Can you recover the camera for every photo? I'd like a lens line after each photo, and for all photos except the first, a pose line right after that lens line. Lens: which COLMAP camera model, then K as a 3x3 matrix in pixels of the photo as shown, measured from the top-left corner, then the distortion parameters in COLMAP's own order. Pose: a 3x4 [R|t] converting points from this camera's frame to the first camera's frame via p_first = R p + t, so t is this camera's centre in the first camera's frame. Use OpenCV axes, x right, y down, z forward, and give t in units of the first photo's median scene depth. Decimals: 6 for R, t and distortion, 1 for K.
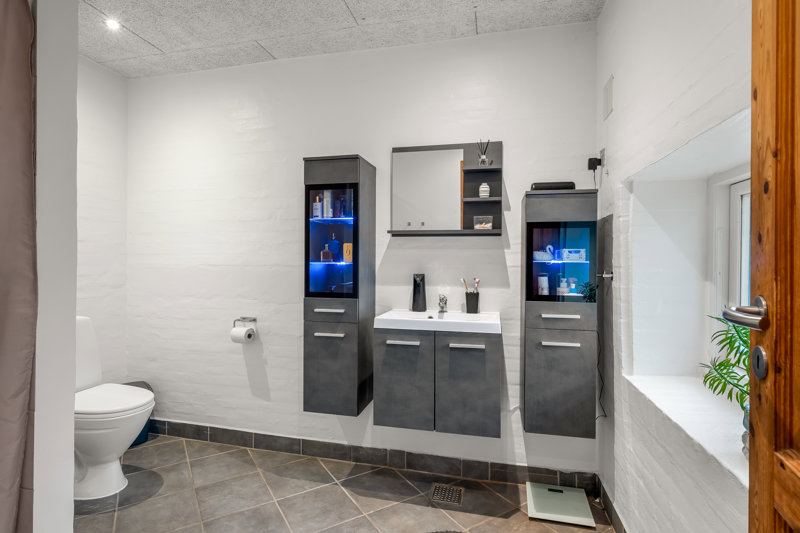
lens RADIAL K [[409.0, 0, 398.8], [0, 409.0, 263.7], [0, 0, 1]] dist [0.001420, 0.000216]
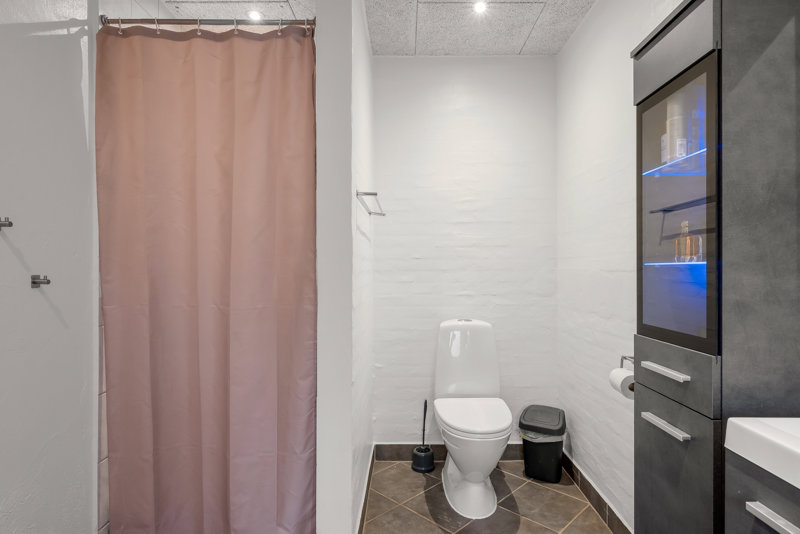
lens RADIAL K [[442.0, 0, 401.0], [0, 442.0, 271.4], [0, 0, 1]] dist [-0.008621, -0.000547]
pose [[0.221335, -0.000274, -0.975198, 0.221235], [-0.001604, 0.999999, -0.000645, 0.008703], [0.975196, 0.001707, 0.221335, 0.596116]]
